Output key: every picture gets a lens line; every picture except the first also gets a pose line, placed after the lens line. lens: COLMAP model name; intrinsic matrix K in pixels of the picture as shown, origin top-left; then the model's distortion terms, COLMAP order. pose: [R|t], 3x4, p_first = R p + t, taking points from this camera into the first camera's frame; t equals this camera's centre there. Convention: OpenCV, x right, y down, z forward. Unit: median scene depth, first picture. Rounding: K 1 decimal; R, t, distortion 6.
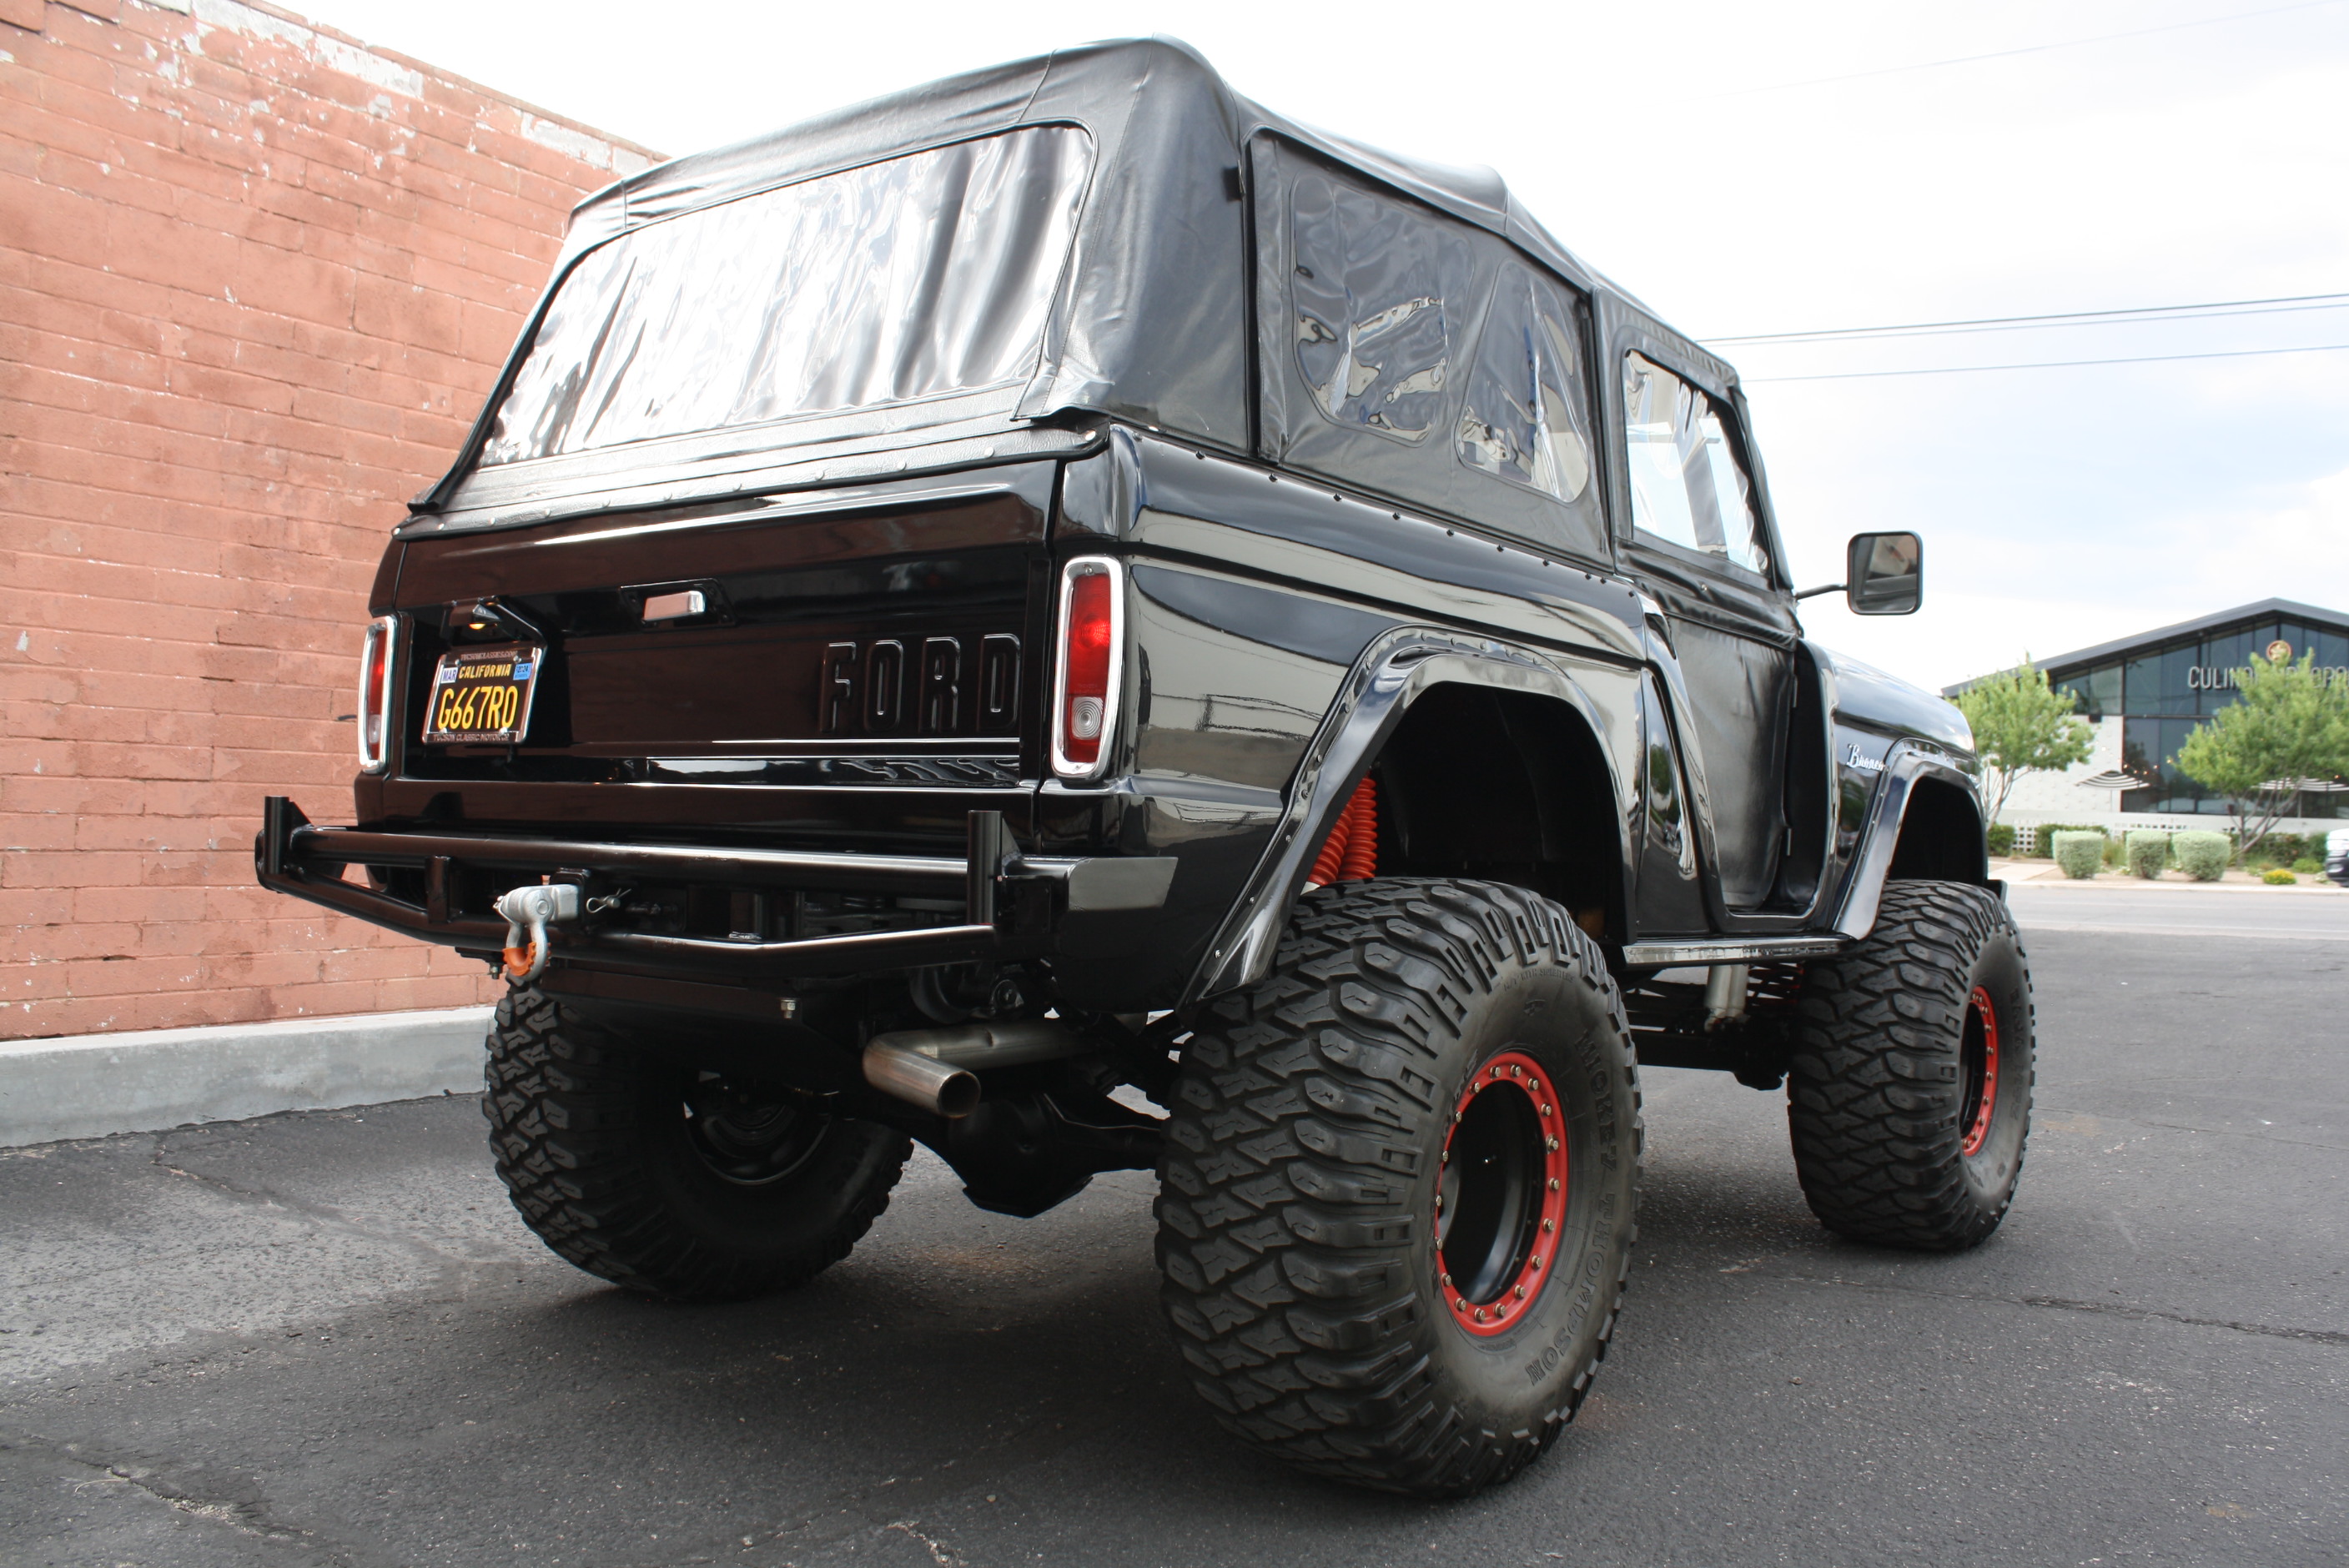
lens RADIAL K [[1996.4, 0, 1207.2], [0, 1996.4, 769.5], [0, 0, 1]] dist [-0.165462, 0.145368]
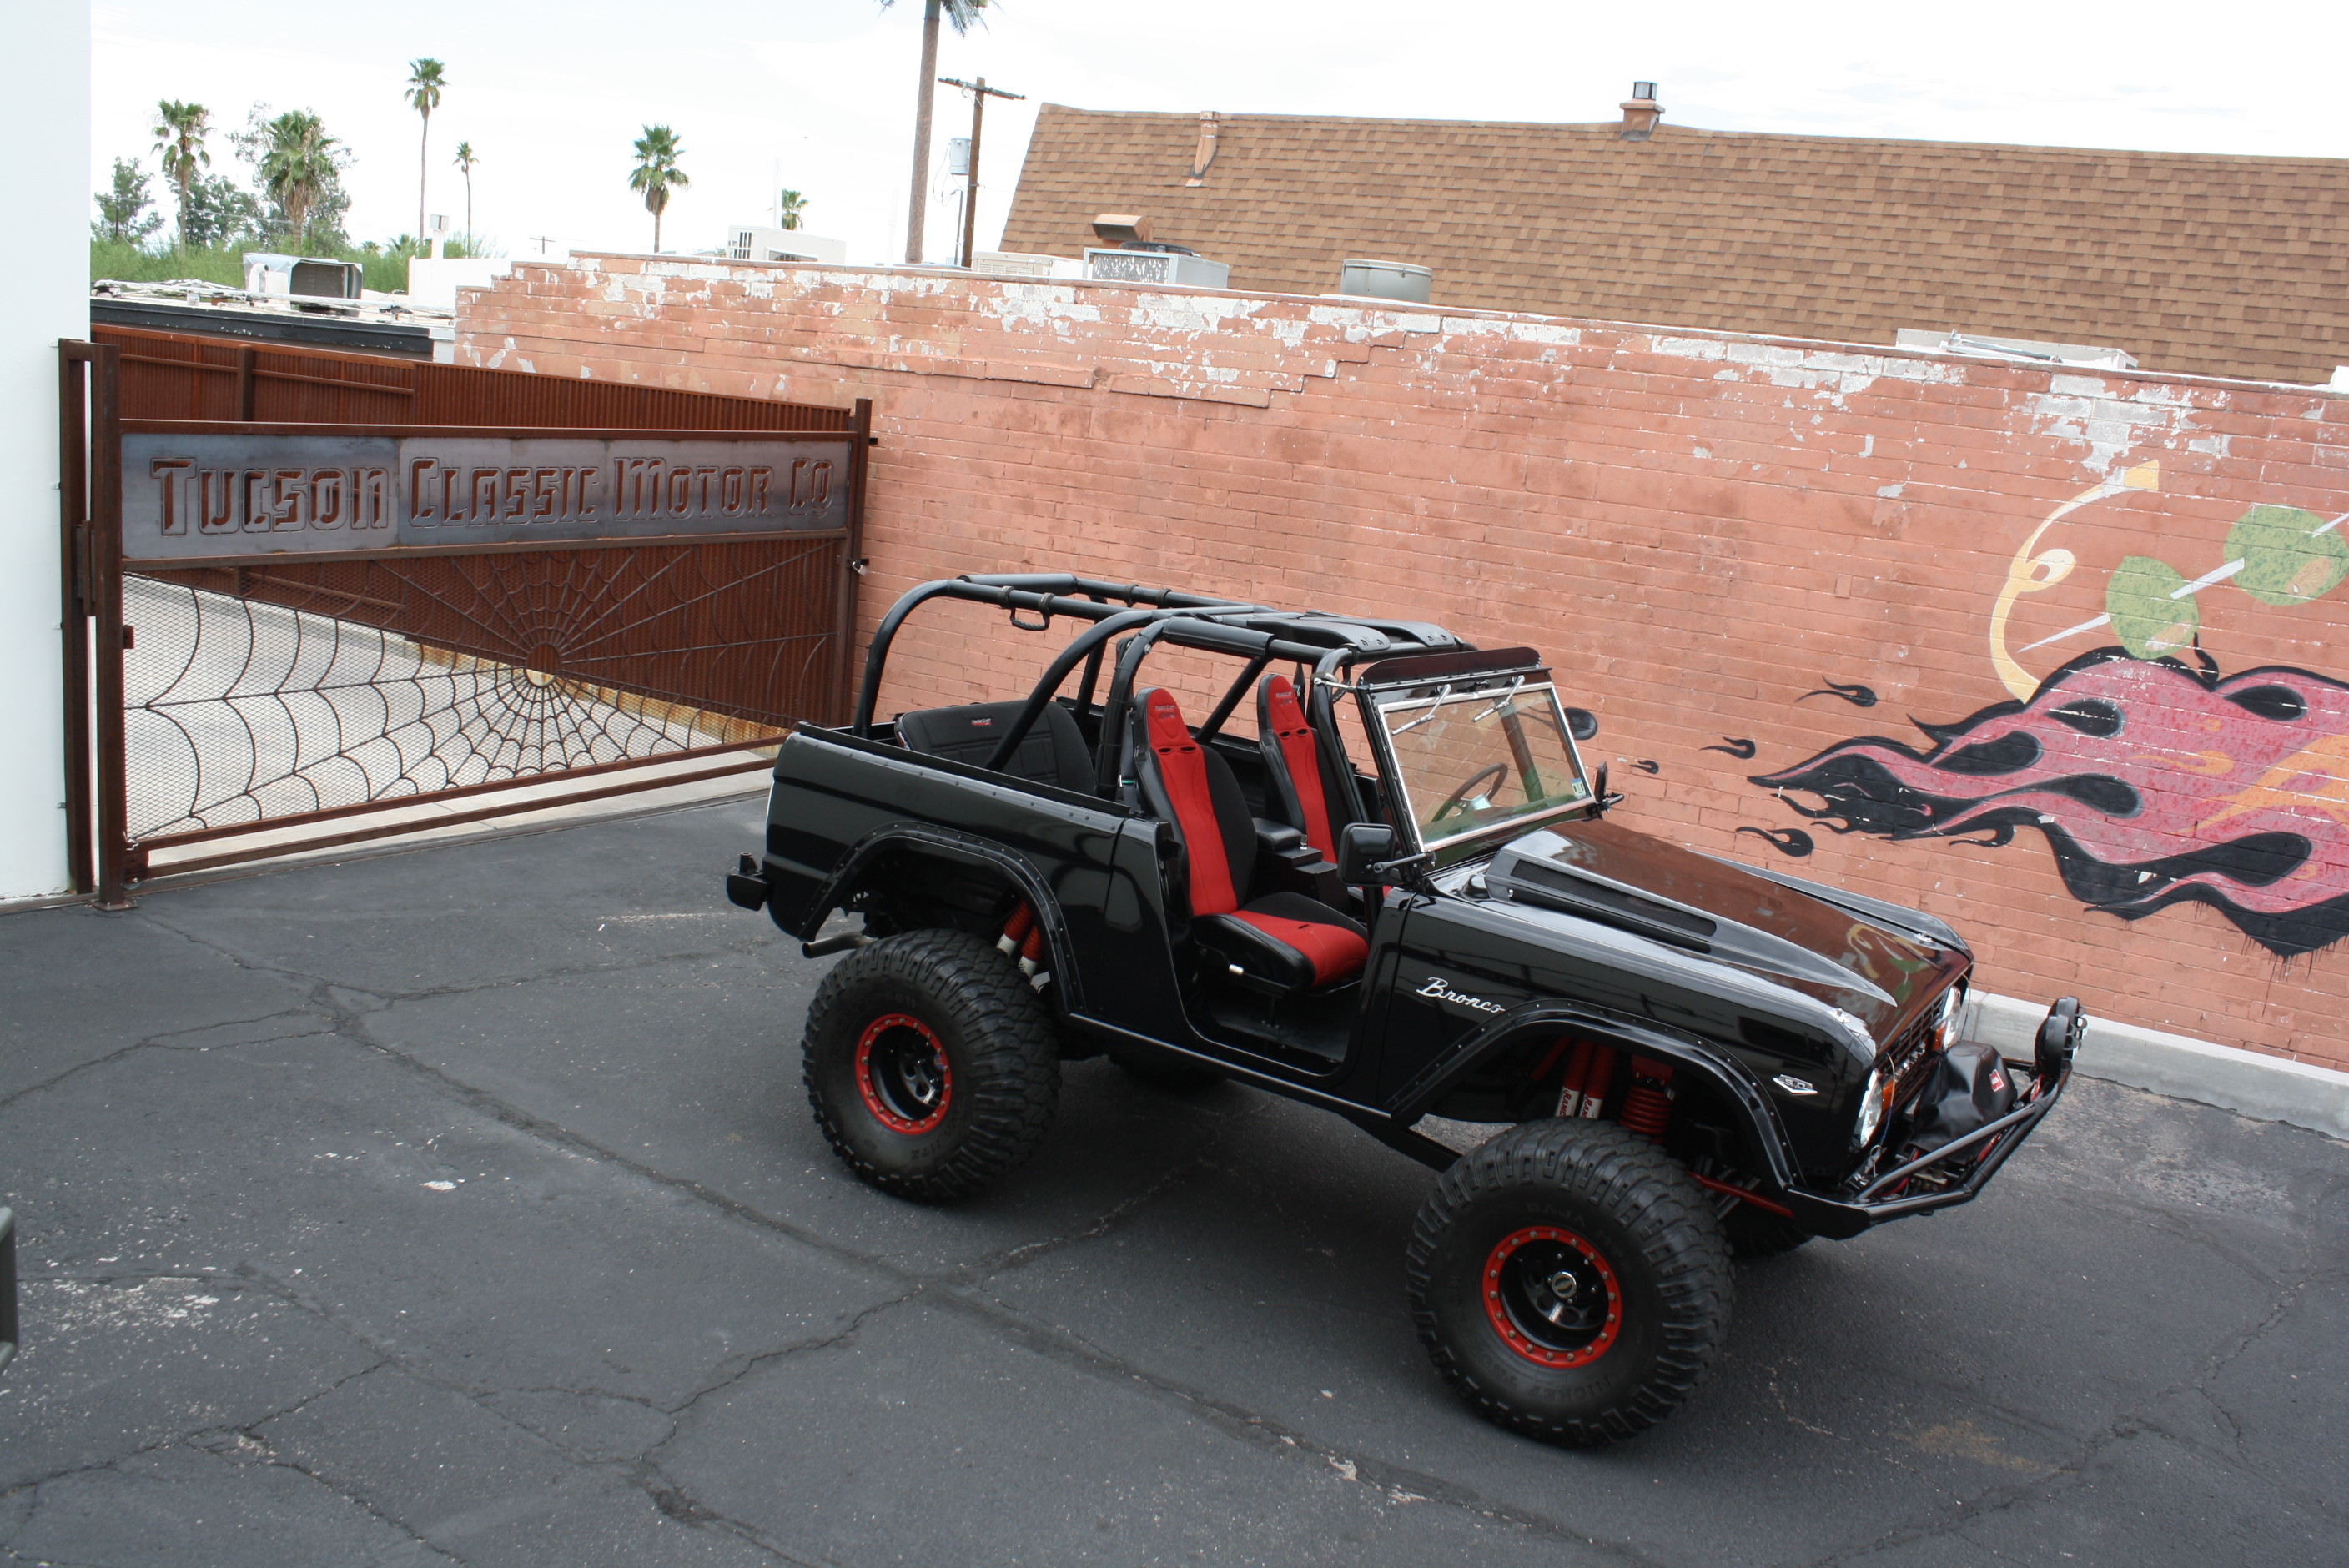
lens RADIAL K [[1996.4, 0, 1207.2], [0, 1996.4, 769.5], [0, 0, 1]] dist [-0.165462, 0.145368]
pose [[0.024766, 0.157559, -0.987199, 1.424958], [-0.078815, 0.984736, 0.155189, -0.248969], [0.996582, 0.073962, 0.036806, 0.711847]]
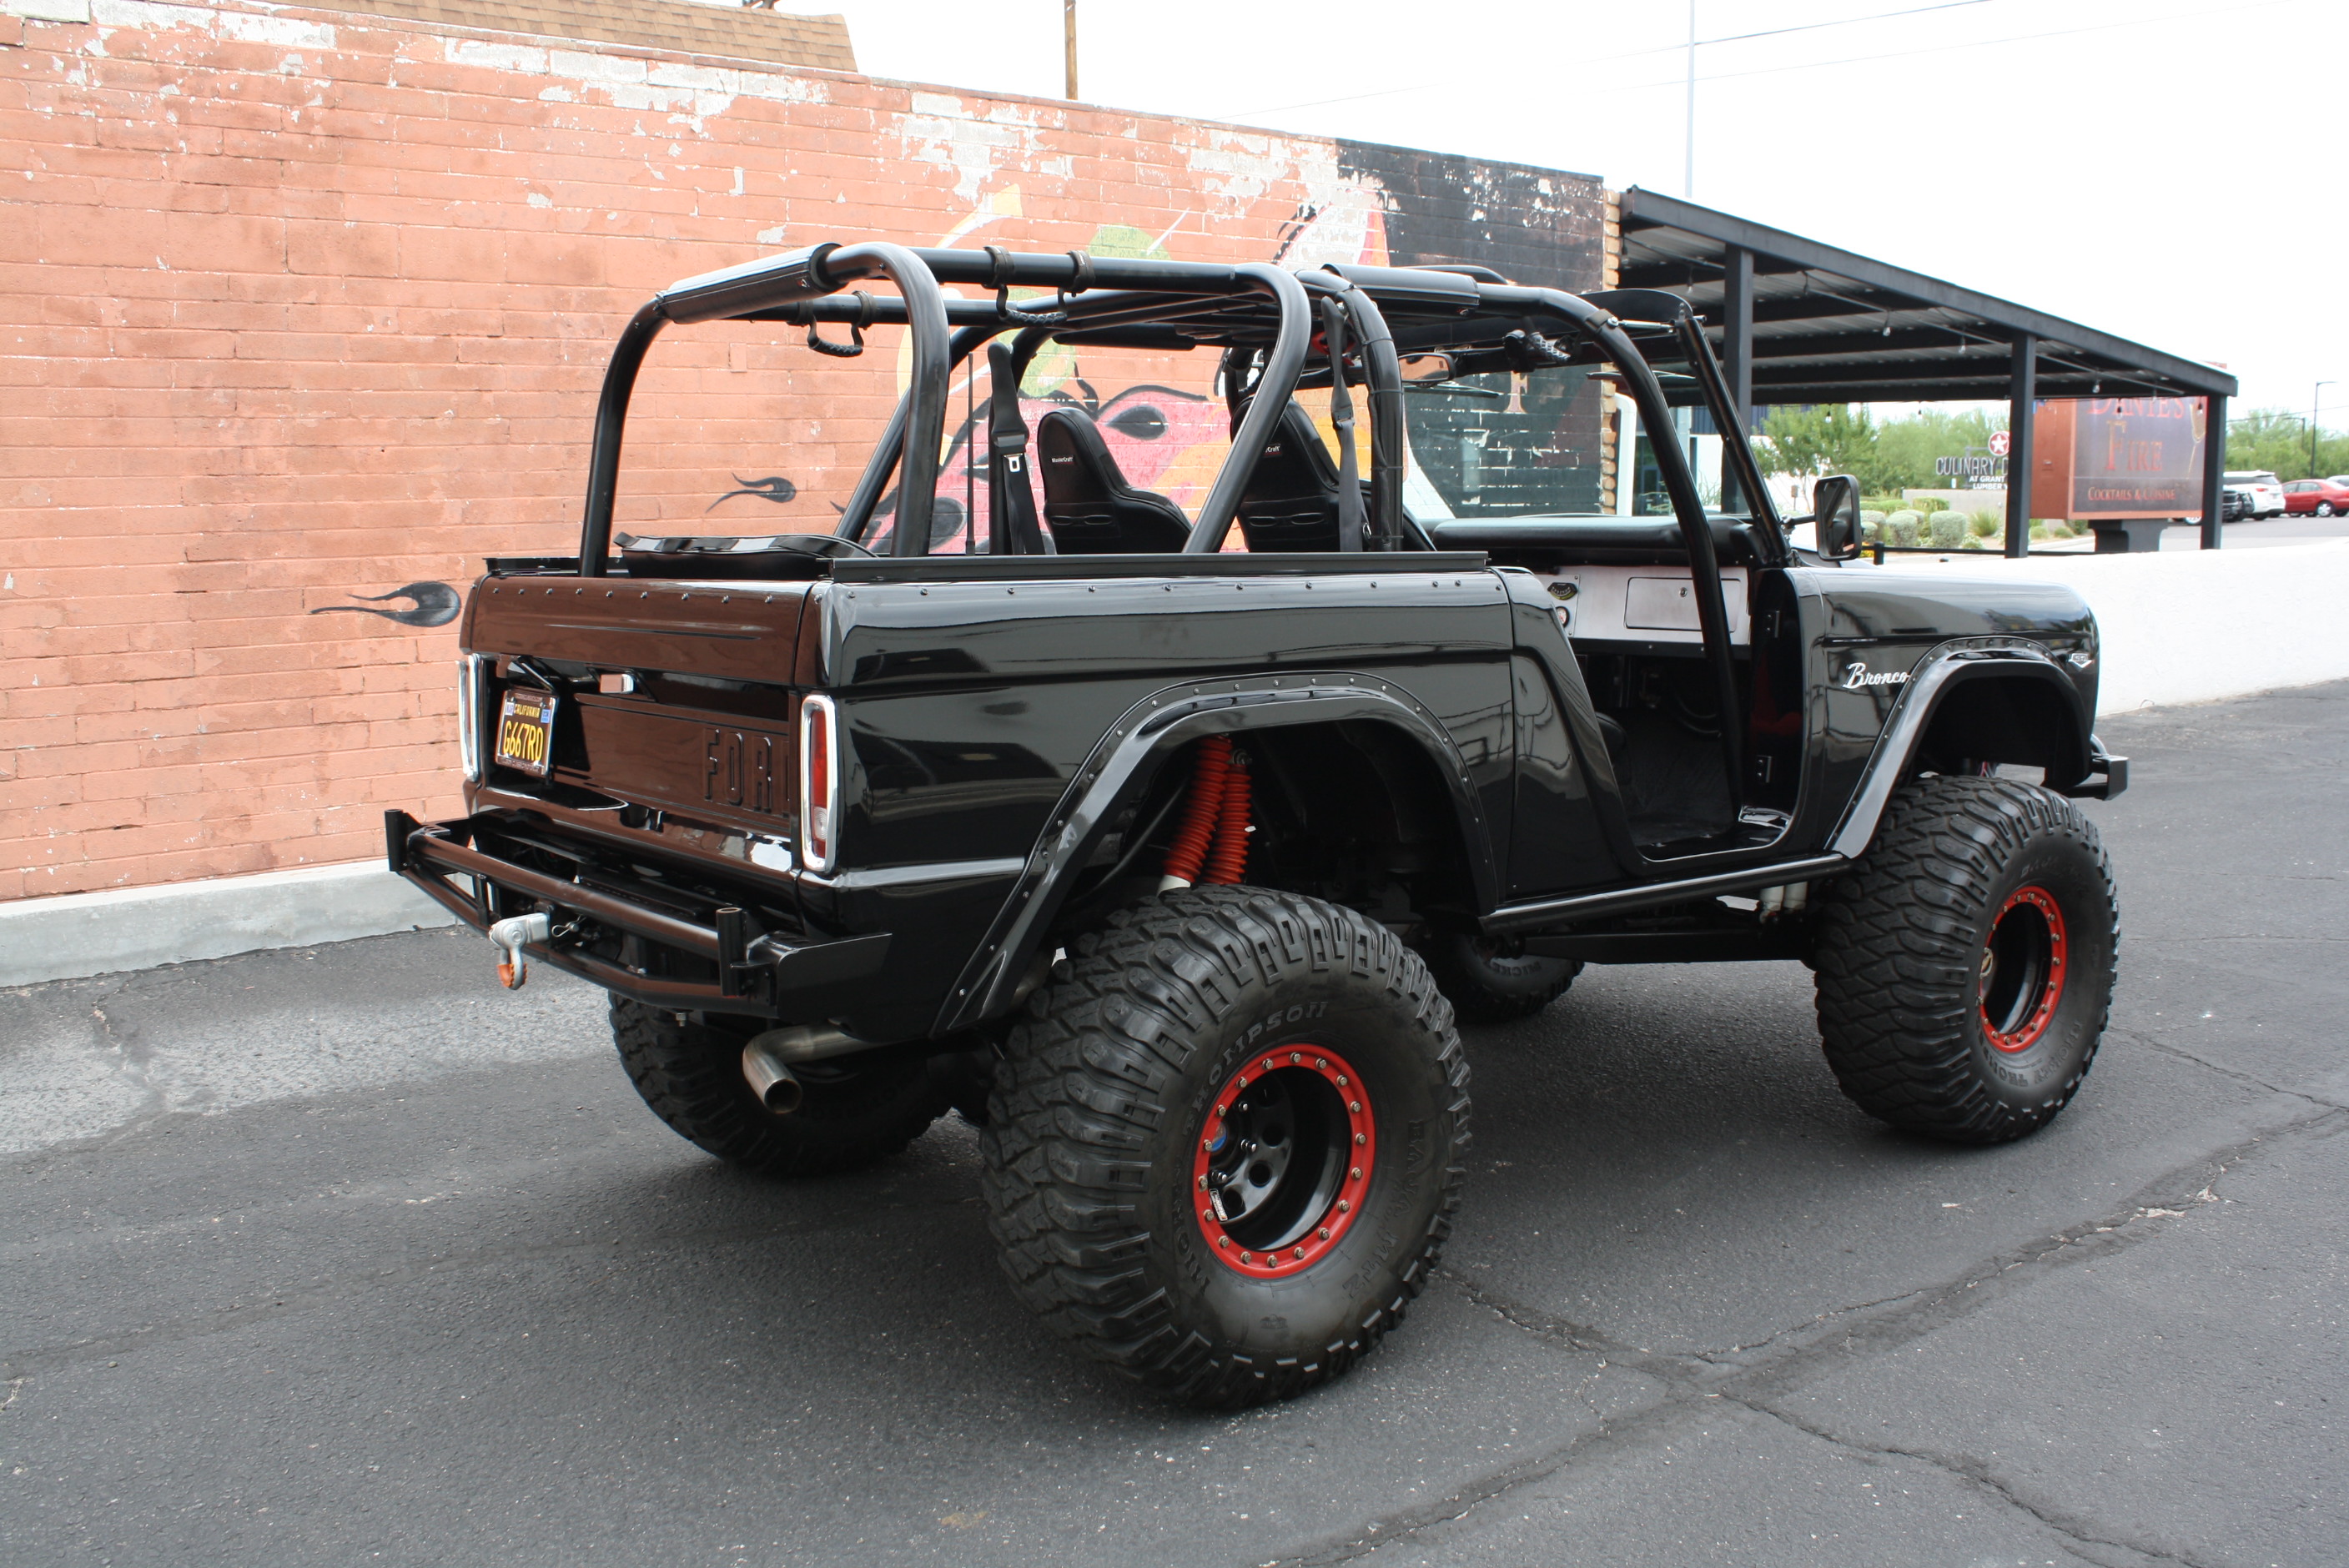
lens RADIAL K [[2094.7, 0, 1205.1], [0, 2094.7, 775.6], [0, 0, 1]] dist [-0.158794, 0.150660]
pose [[0.942949, 0.006365, -0.332878, 0.499054], [0.045297, 0.988068, 0.147206, -0.090968], [0.329843, -0.153886, 0.931409, 0.017690]]
